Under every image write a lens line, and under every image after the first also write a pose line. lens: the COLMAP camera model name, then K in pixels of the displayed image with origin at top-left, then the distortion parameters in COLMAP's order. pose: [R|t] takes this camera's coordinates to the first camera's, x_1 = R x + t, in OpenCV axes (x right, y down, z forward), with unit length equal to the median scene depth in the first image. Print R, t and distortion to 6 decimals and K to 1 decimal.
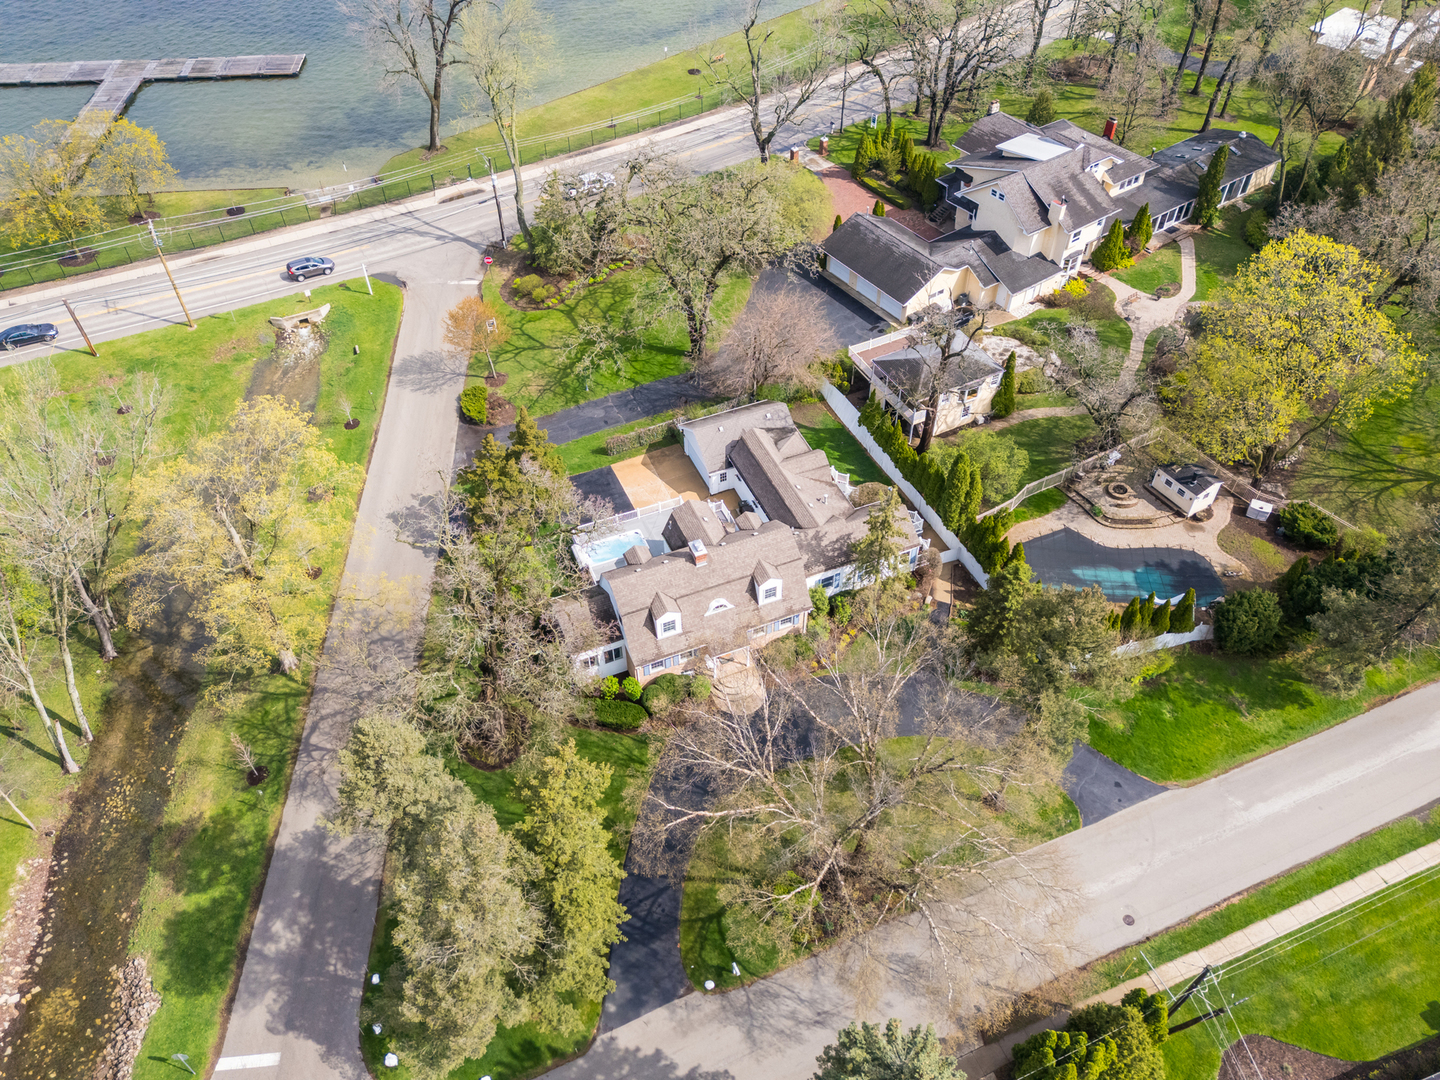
lens RADIAL K [[1060.5, 0, 720.0], [0, 1060.5, 540.0], [0, 0, 1]] dist [0.080591, -0.067903]
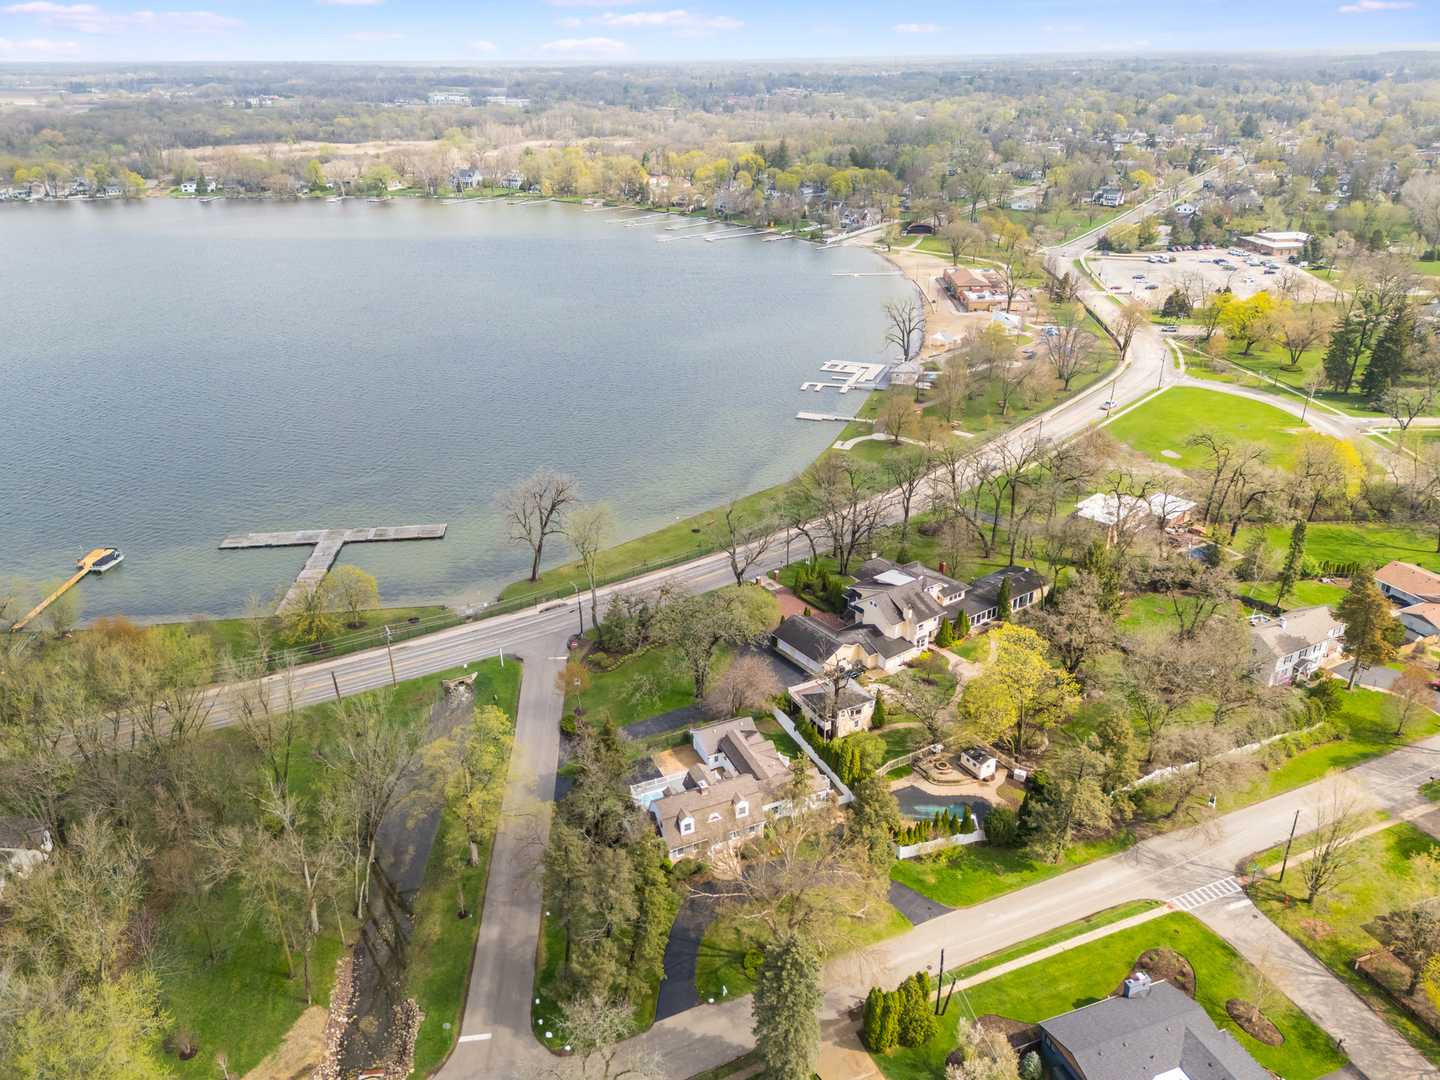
lens RADIAL K [[1063.5, 0, 720.0], [0, 1063.5, 540.0], [0, 0, 1]] dist [0.086435, -0.086565]
pose [[0.999916, -0.010543, 0.007578, -0.000087], [0.012565, 0.932796, -0.360187, 0.240377], [-0.003271, 0.360252, 0.932849, -0.778308]]
